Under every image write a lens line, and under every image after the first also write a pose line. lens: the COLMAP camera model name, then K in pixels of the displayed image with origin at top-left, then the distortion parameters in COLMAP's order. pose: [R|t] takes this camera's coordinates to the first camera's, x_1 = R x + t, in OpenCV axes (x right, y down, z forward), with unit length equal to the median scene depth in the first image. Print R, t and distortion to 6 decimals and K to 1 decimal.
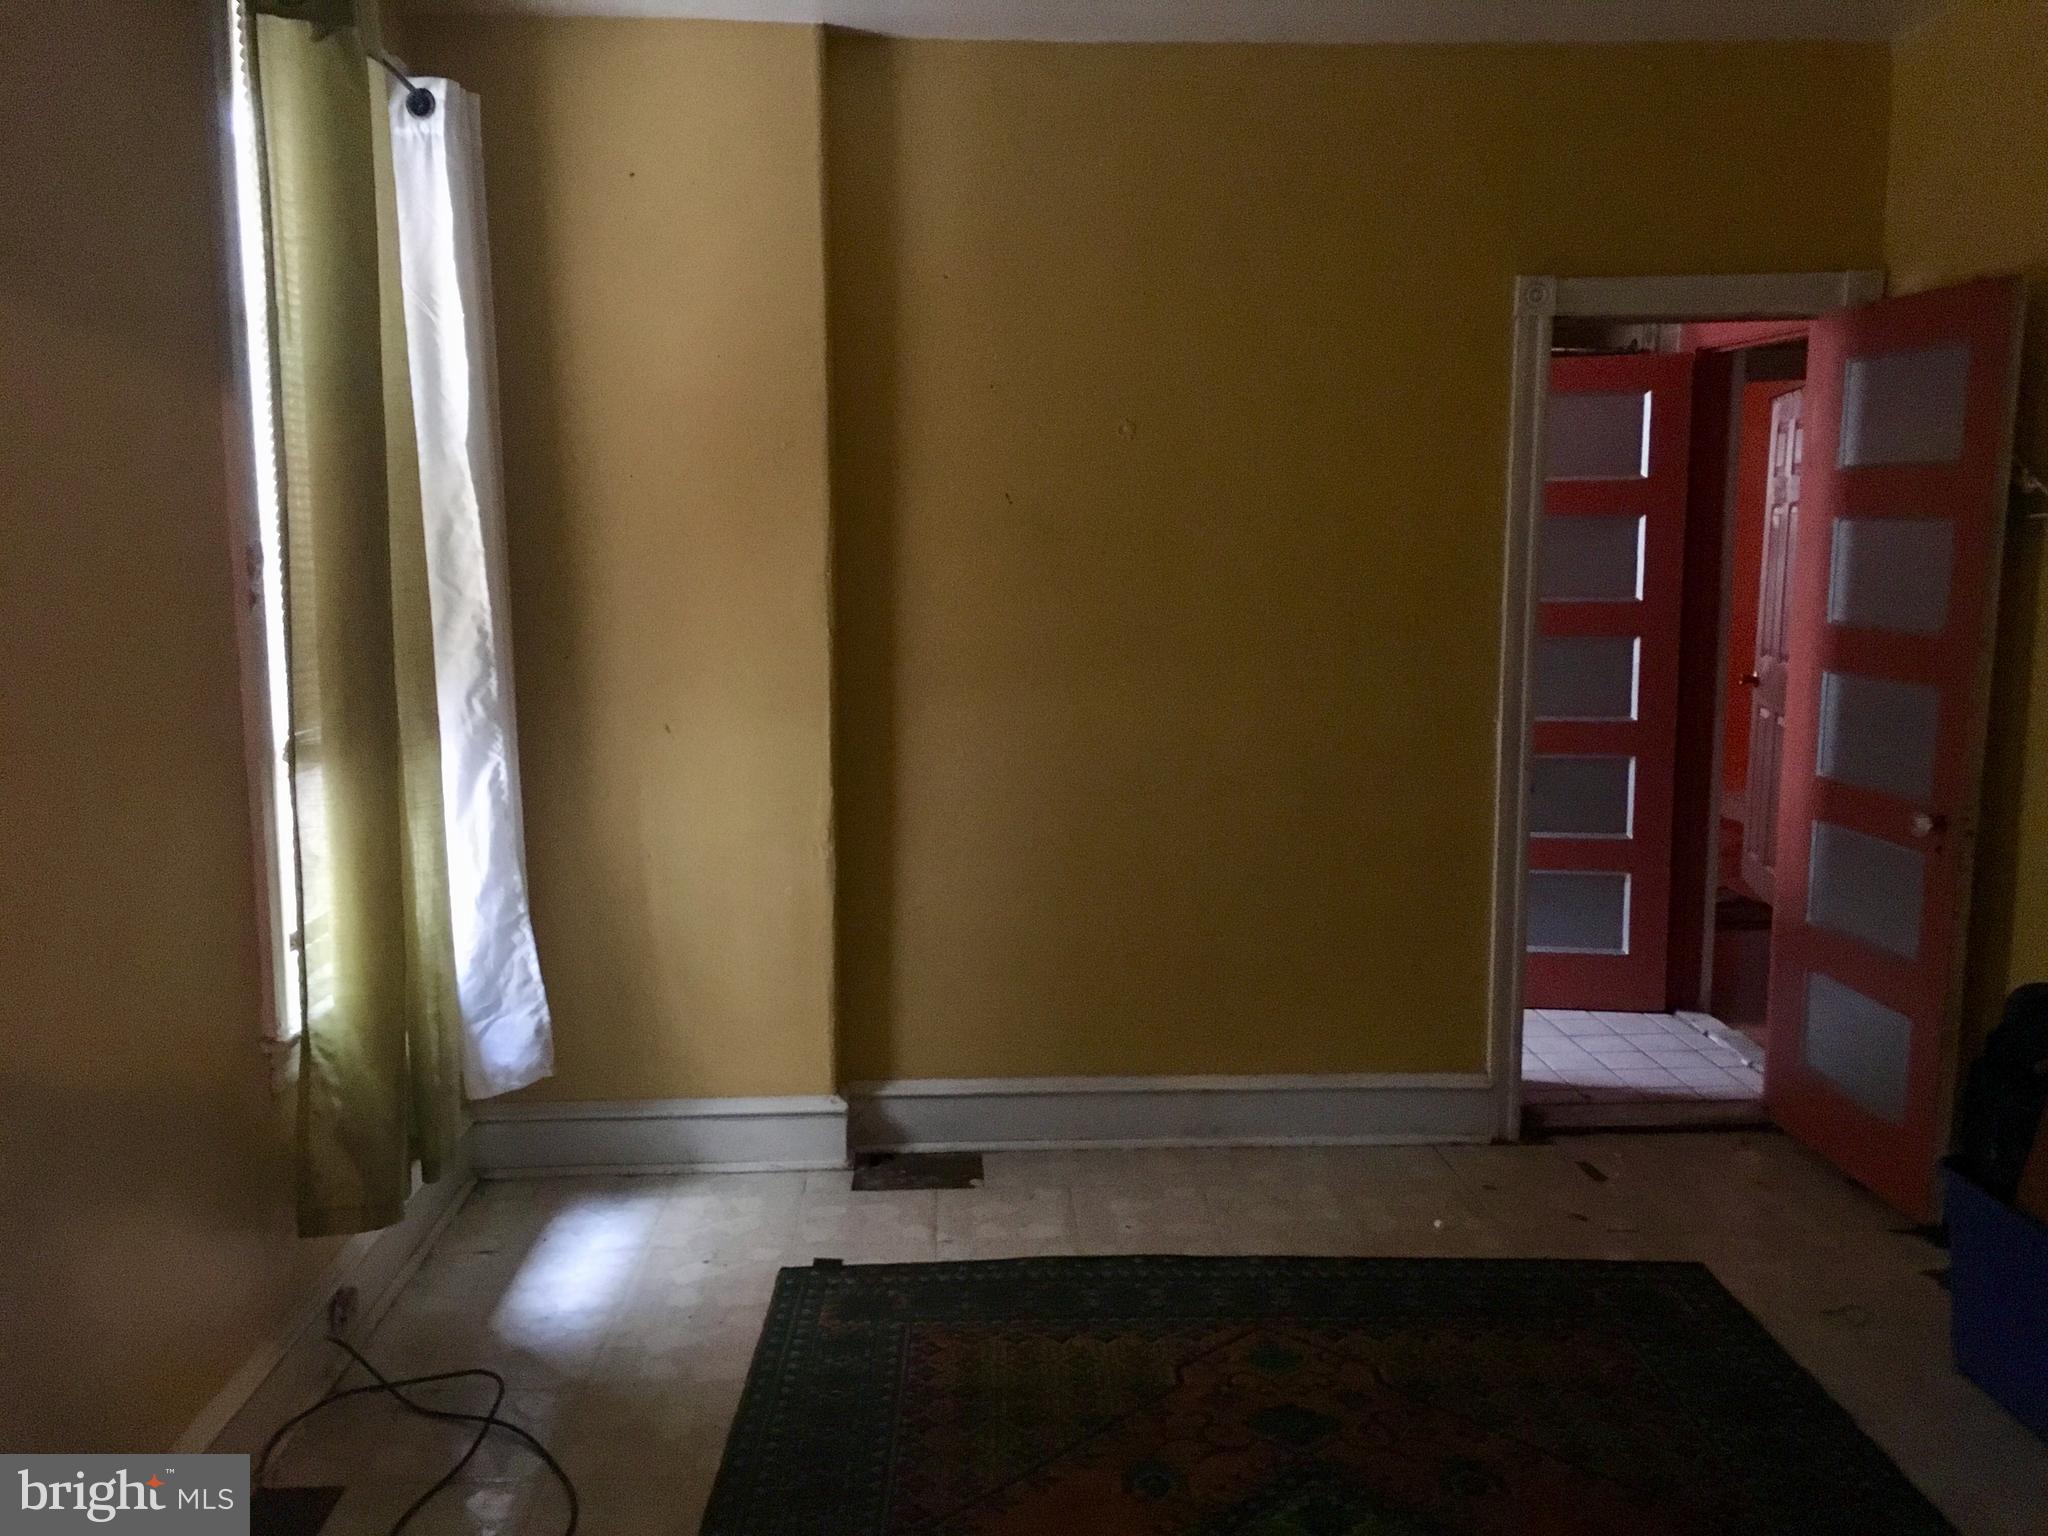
lens RADIAL K [[1756.5, 0, 1013.4], [0, 1756.5, 760.3], [0, 0, 1]] dist [0.084521, -0.094116]
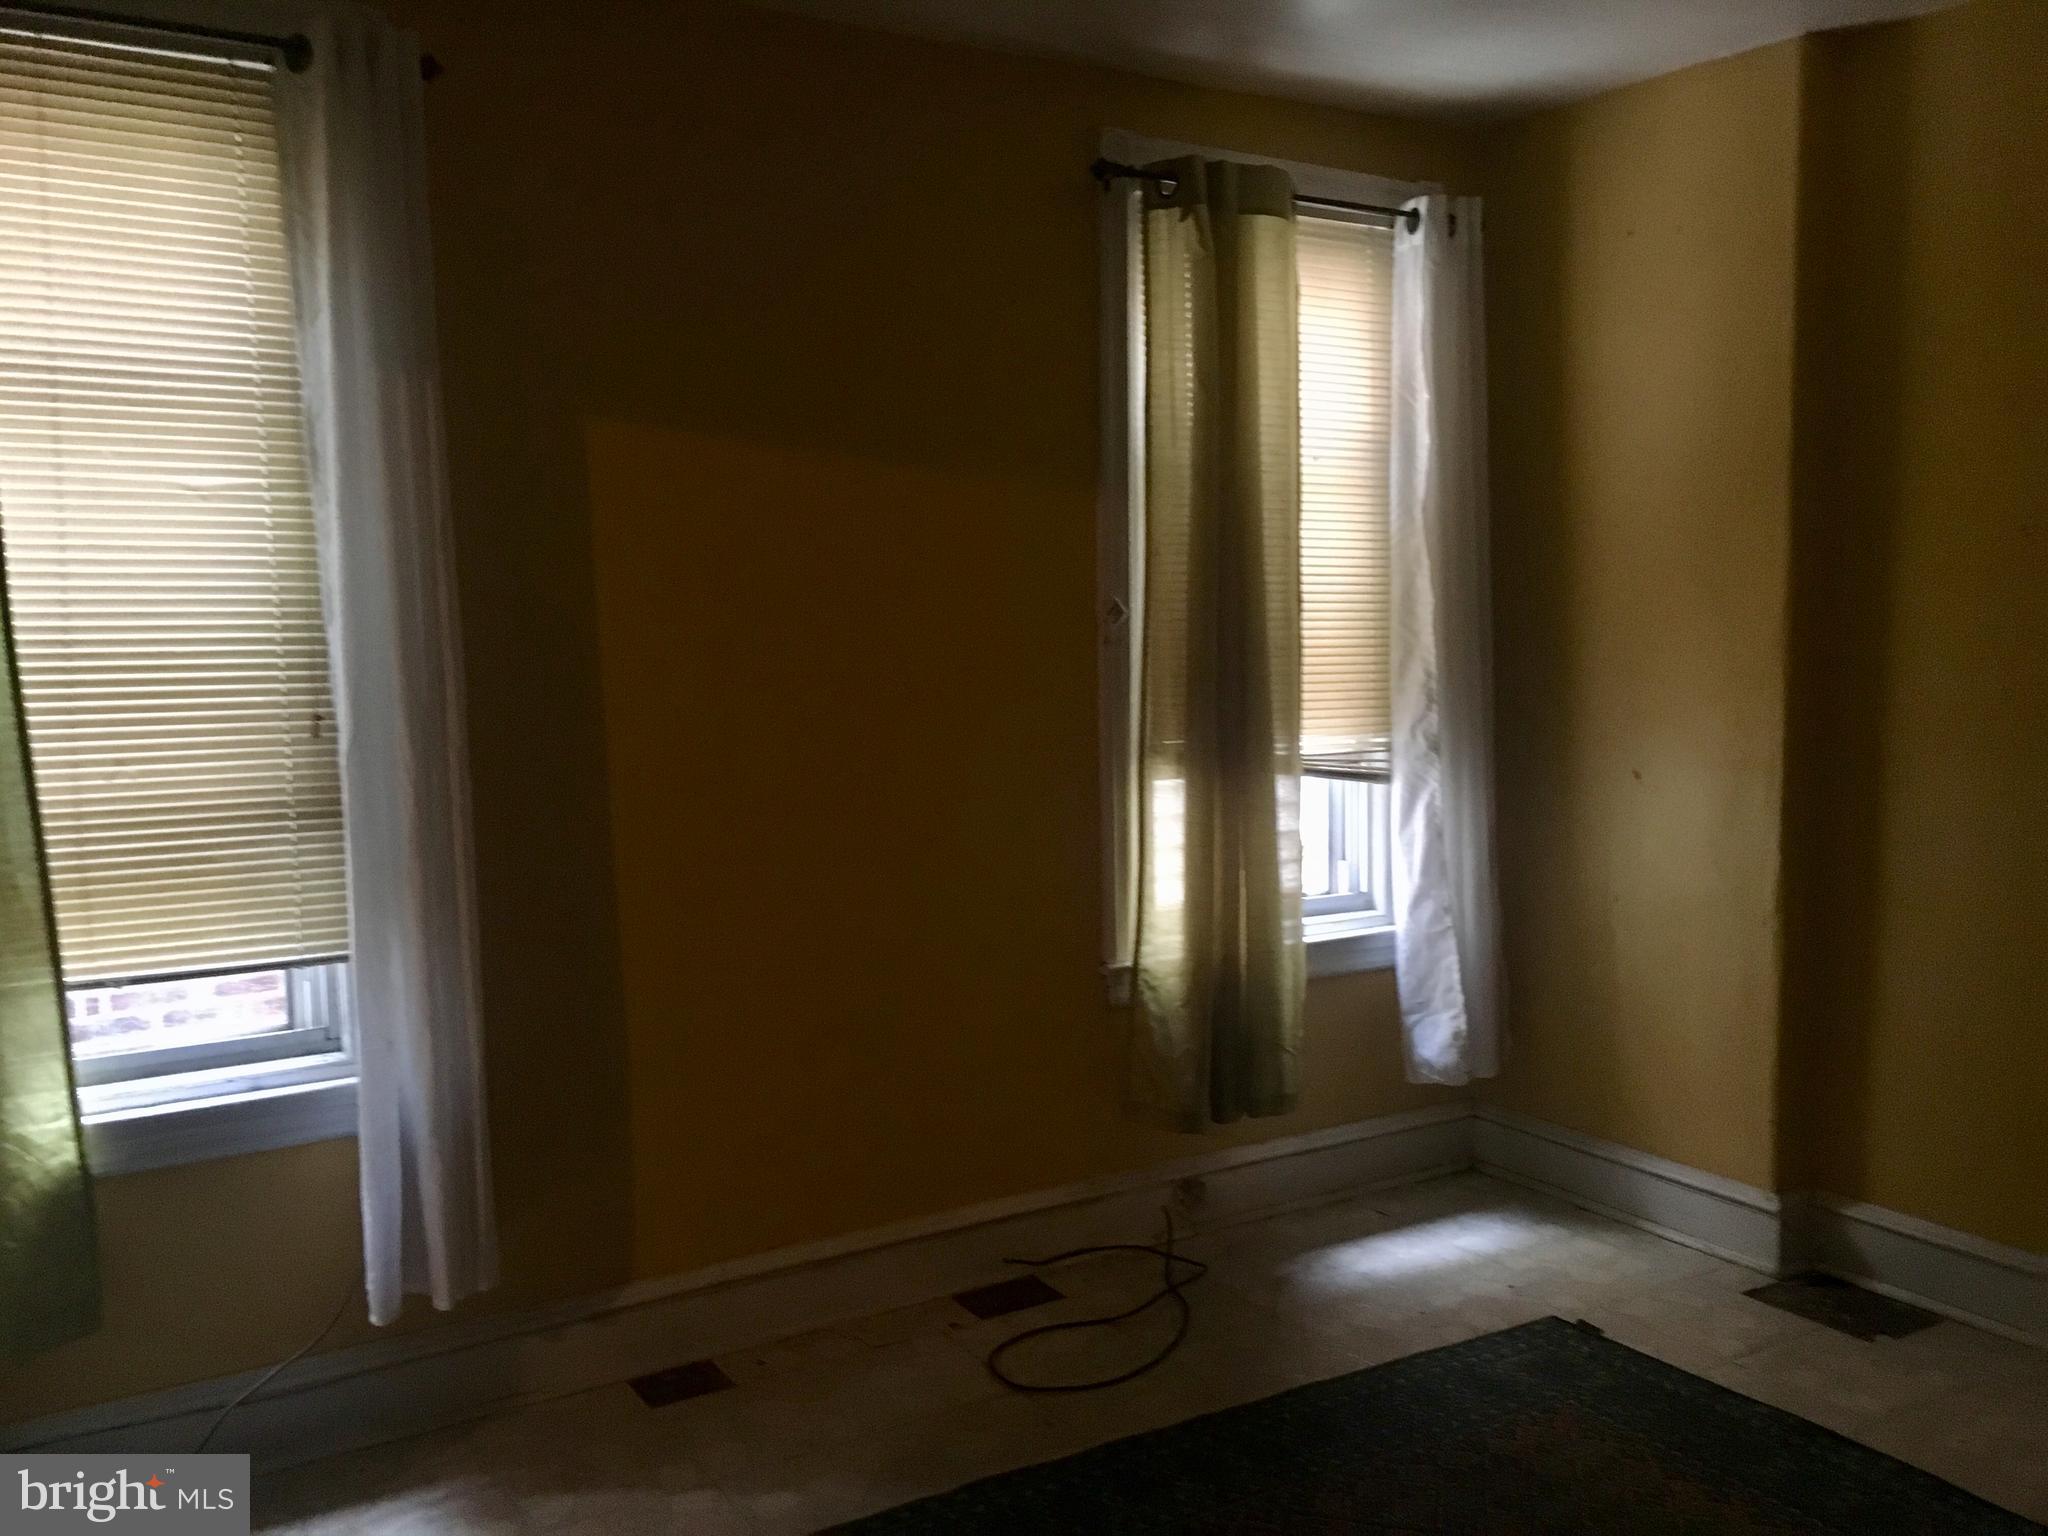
lens RADIAL K [[1756.5, 0, 1013.4], [0, 1756.5, 760.3], [0, 0, 1]] dist [0.084521, -0.094116]
pose [[0.475976, 0.074161, -0.876326, 0.552442], [-0.095488, 0.994905, 0.032331, -0.026693], [0.874259, 0.068290, 0.480632, 0.220147]]
